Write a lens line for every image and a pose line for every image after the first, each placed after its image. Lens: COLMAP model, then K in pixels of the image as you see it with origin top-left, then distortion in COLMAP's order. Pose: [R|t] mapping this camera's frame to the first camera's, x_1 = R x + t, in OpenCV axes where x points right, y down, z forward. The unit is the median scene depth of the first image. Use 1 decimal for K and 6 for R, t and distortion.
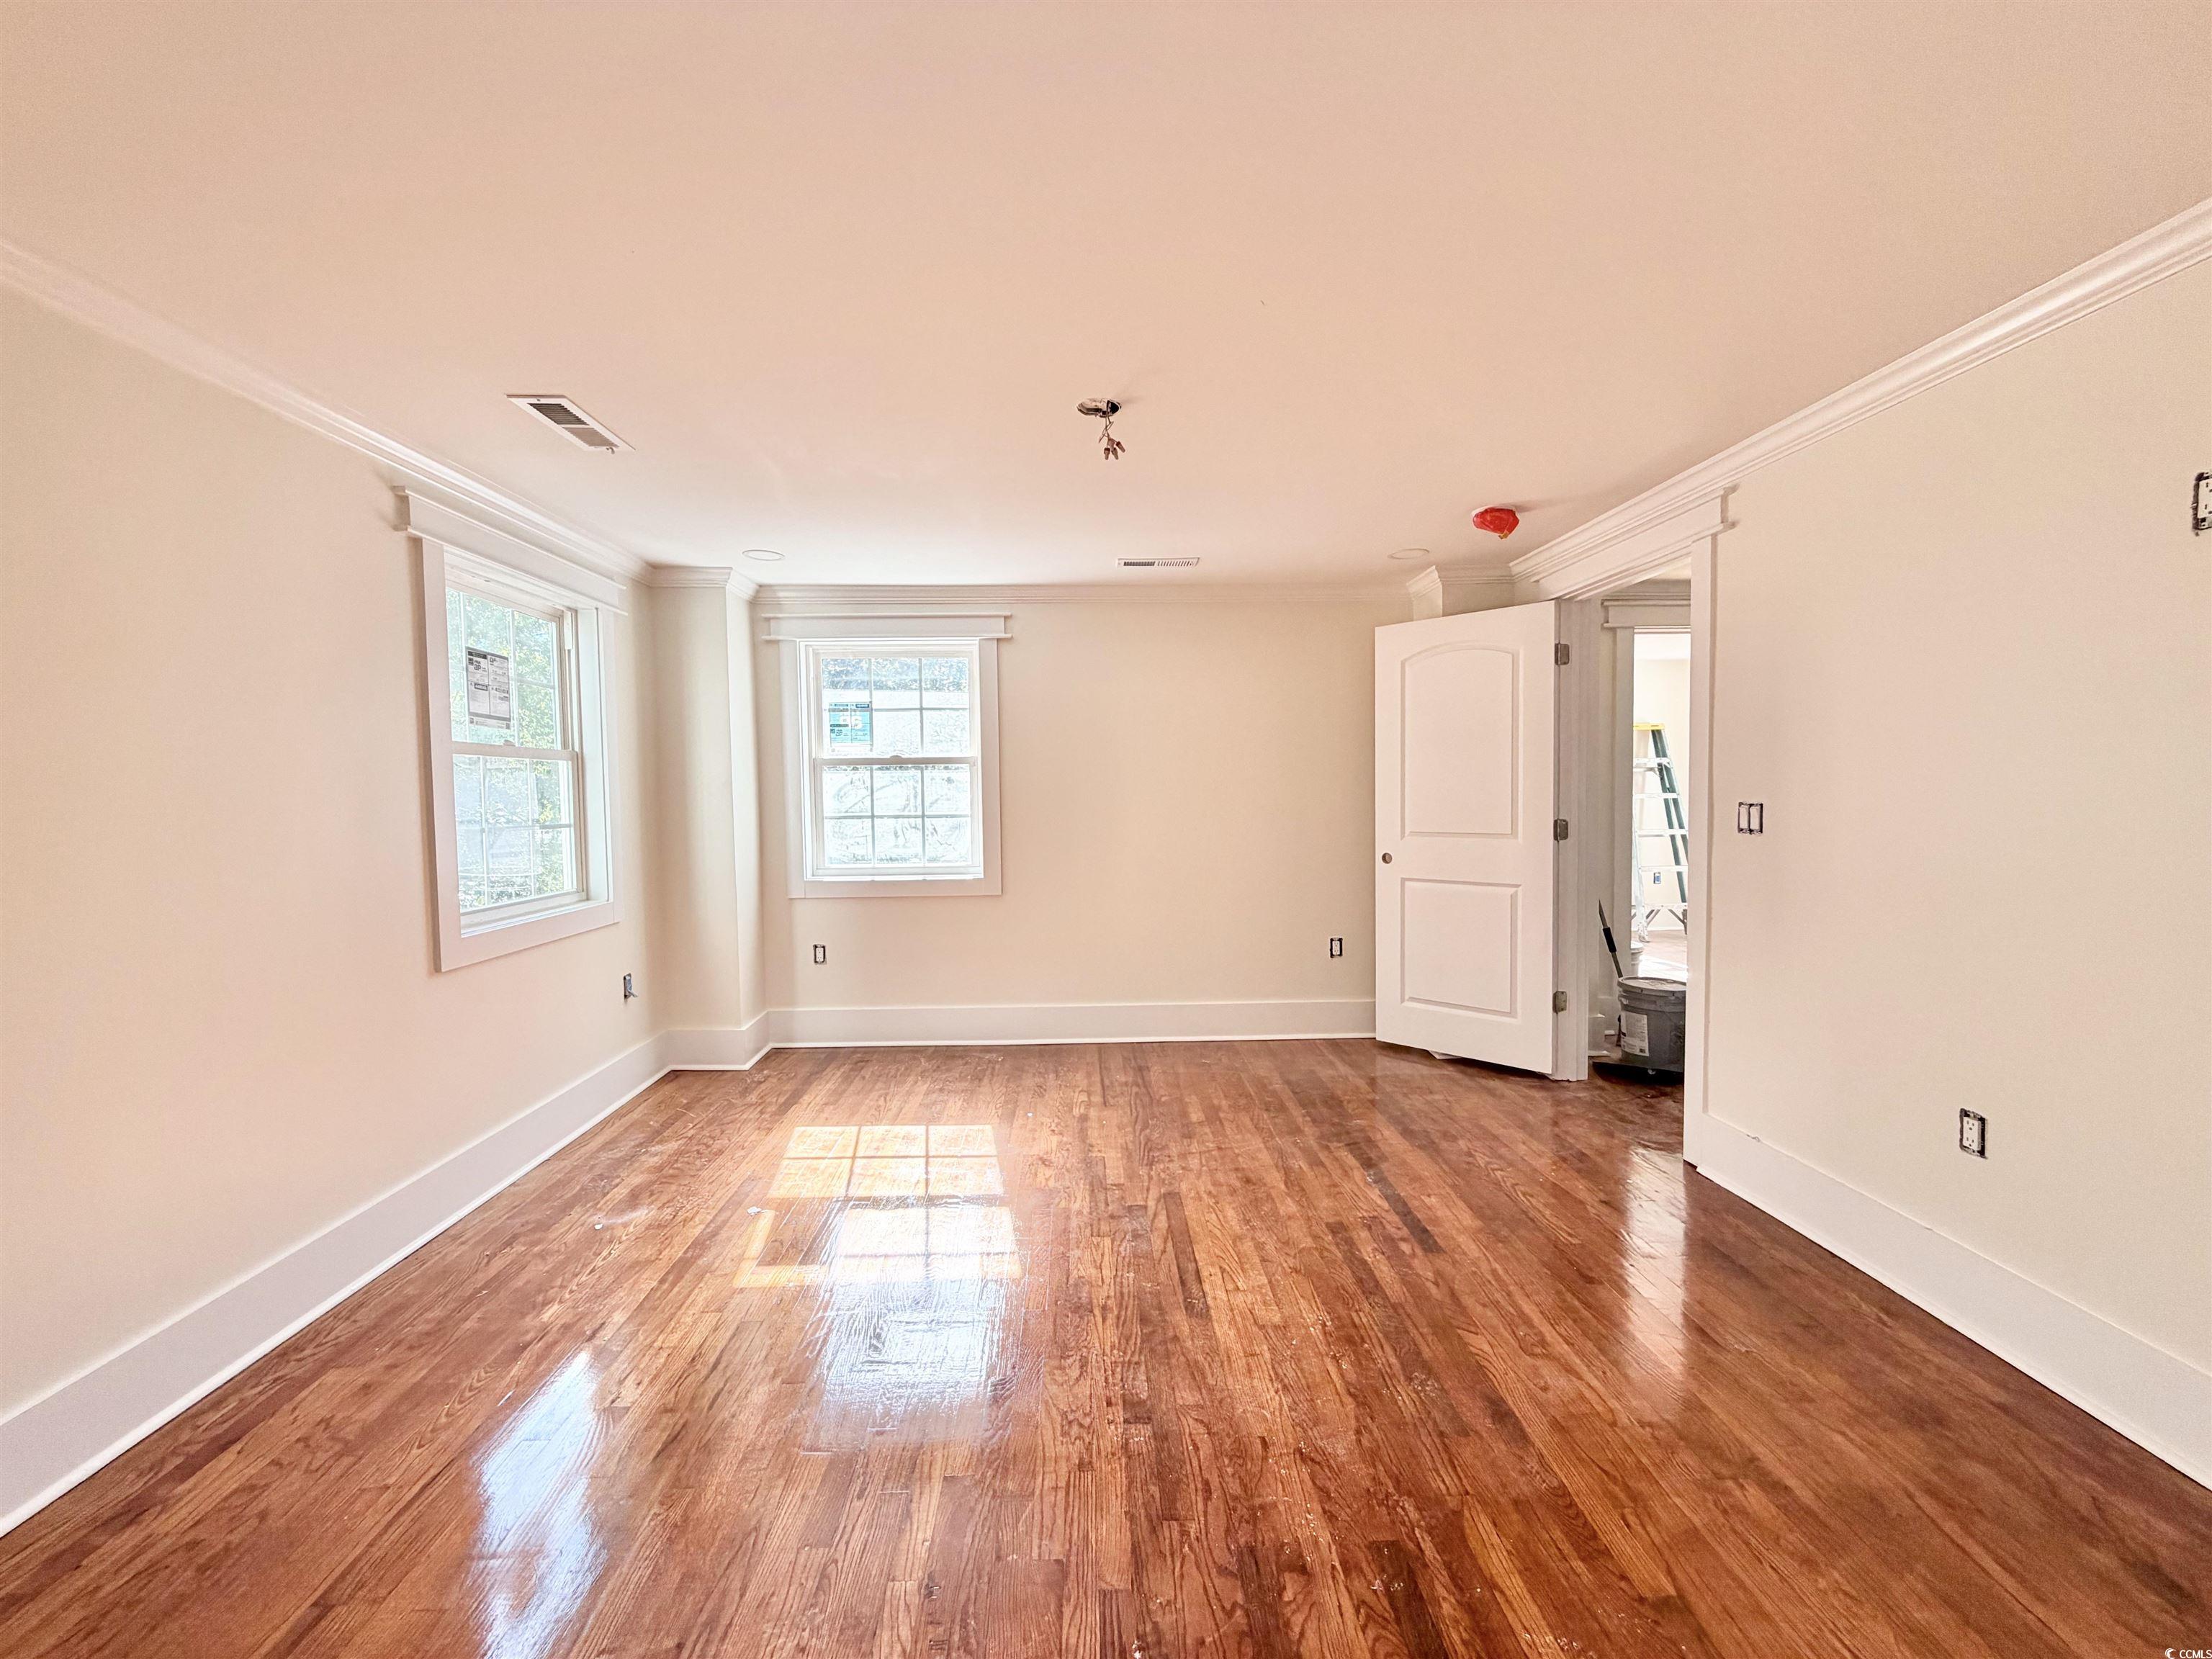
lens RADIAL K [[879.3, 0, 1098.3], [0, 879.3, 824.5], [0, 0, 1]] dist [0.003086, -0.000403]
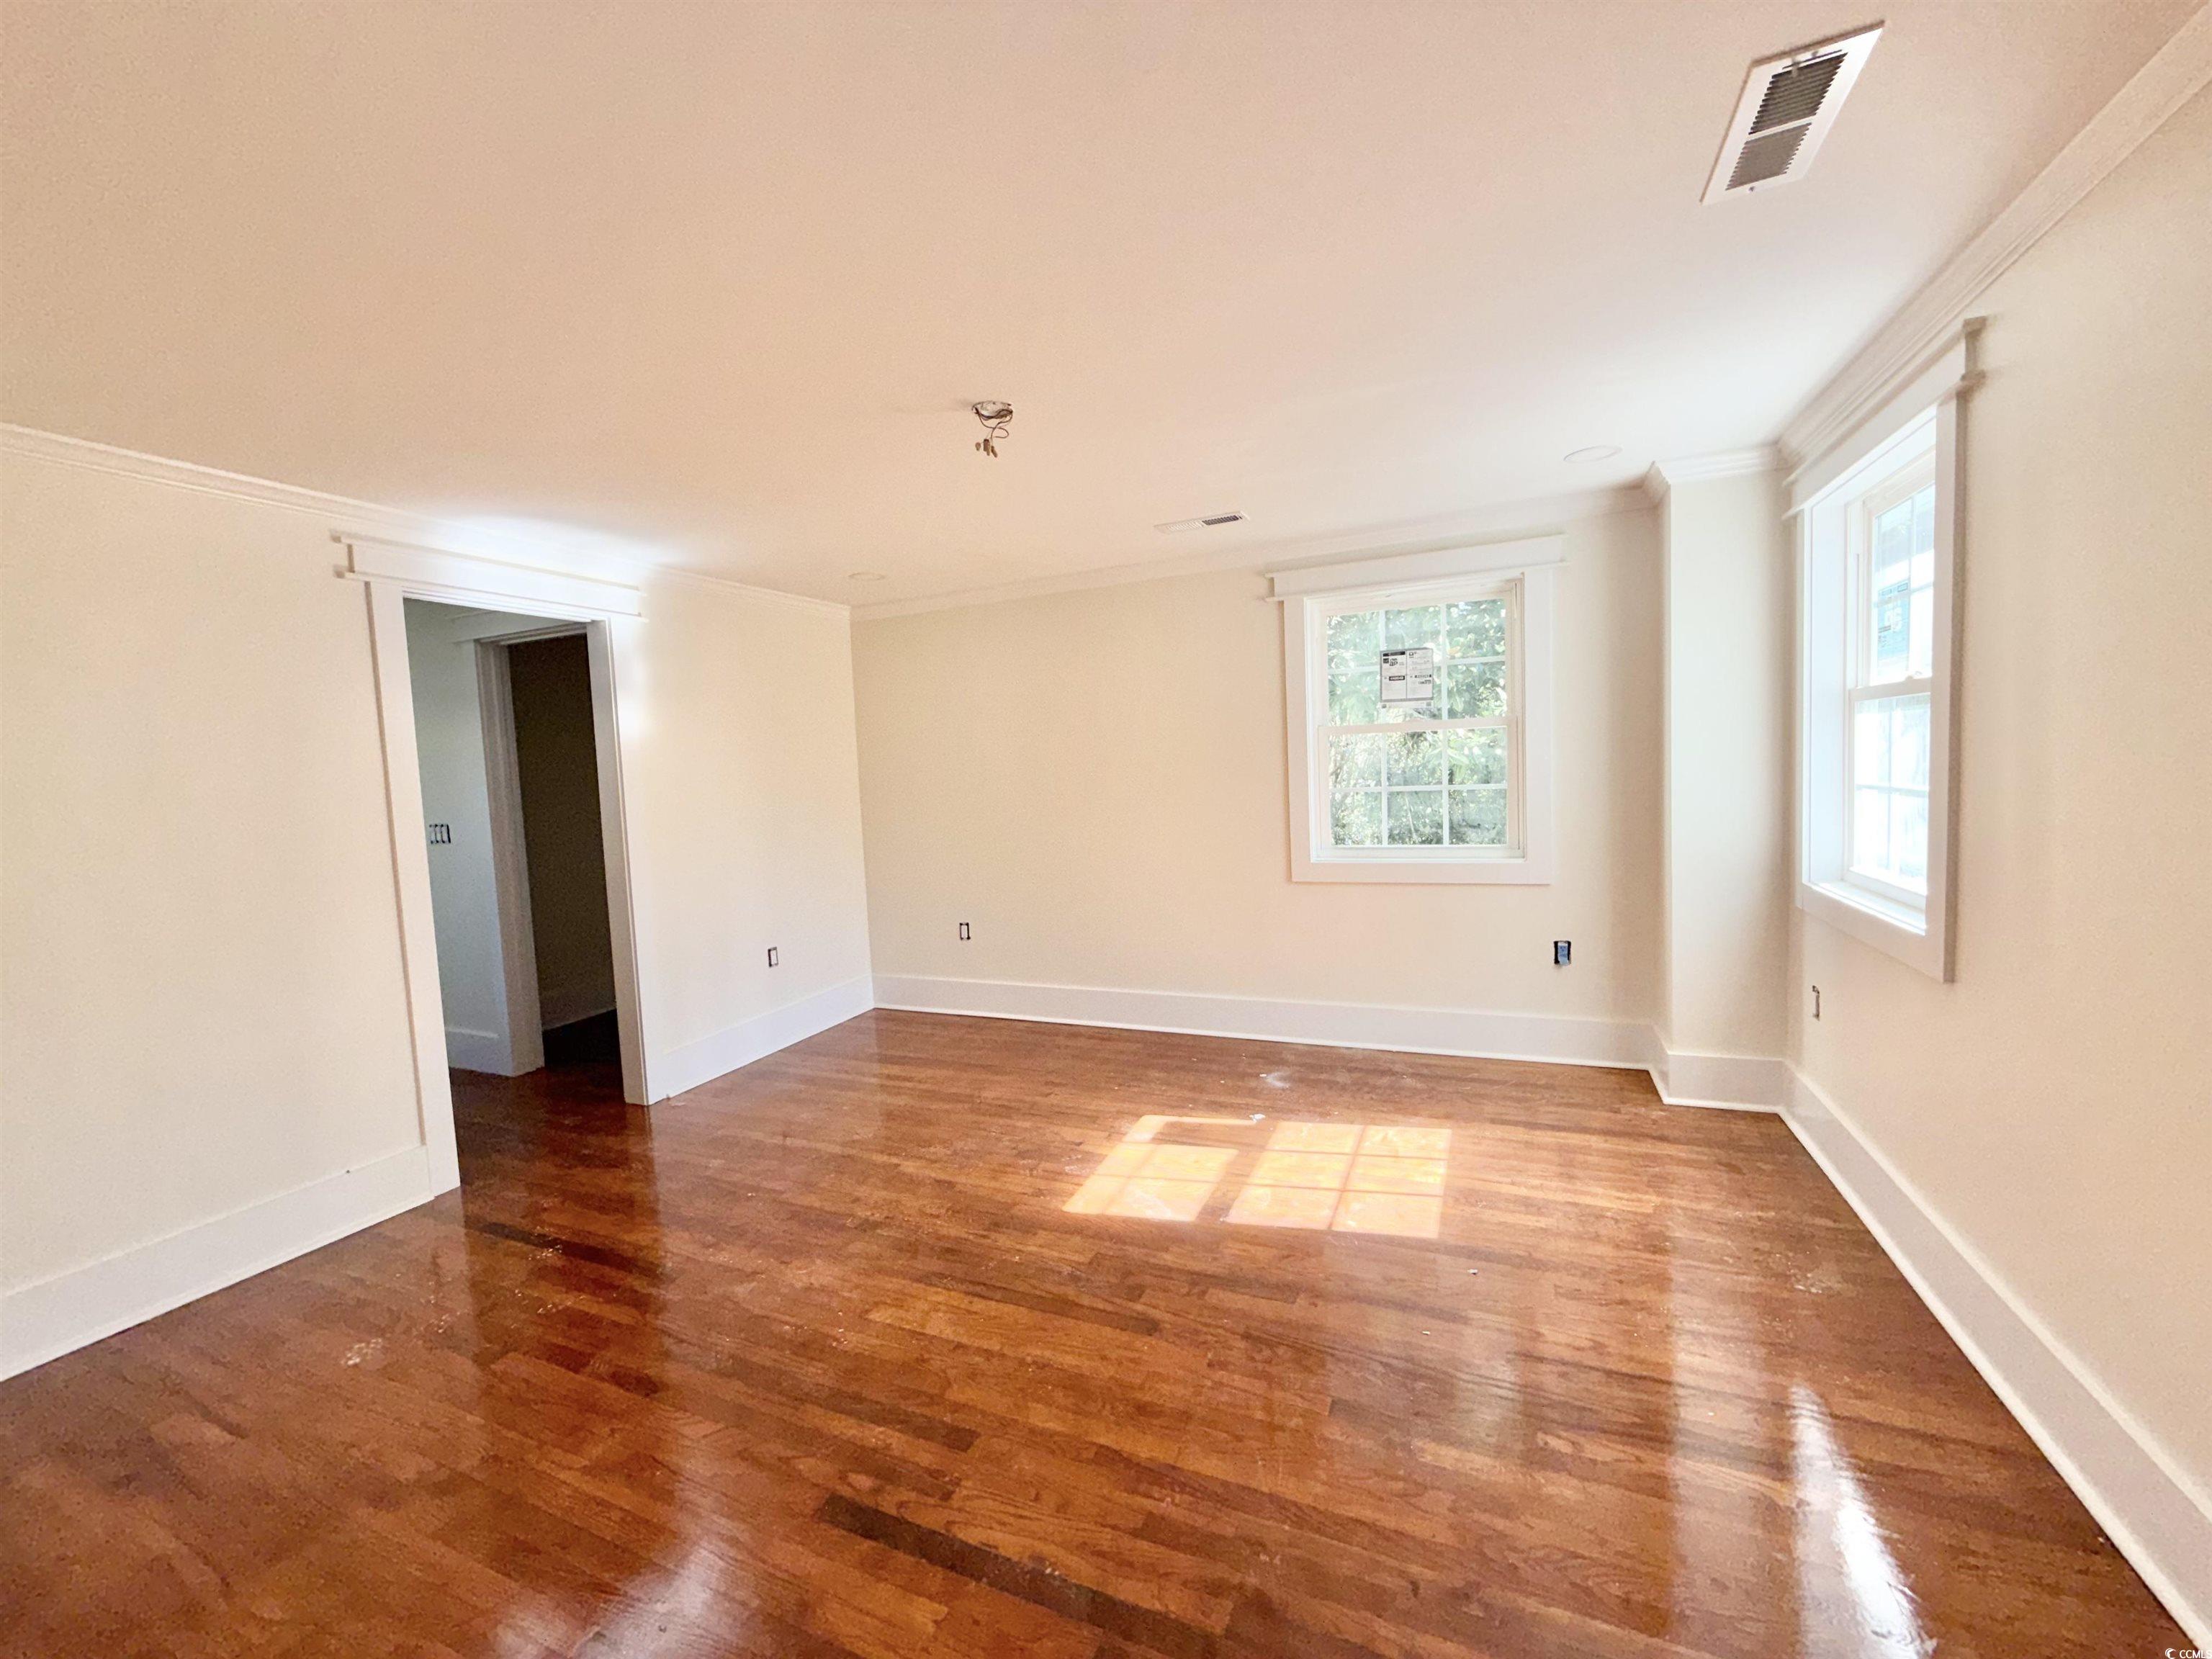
lens RADIAL K [[879.3, 0, 1100.5], [0, 879.3, 837.4], [0, 0, 1]] dist [0.003086, -0.000403]
pose [[-0.421444, 0.105313, -0.900719, 0.753957], [0.017434, 0.993991, 0.108061, -0.079748], [0.906687, 0.029838, -0.420747, 1.300413]]
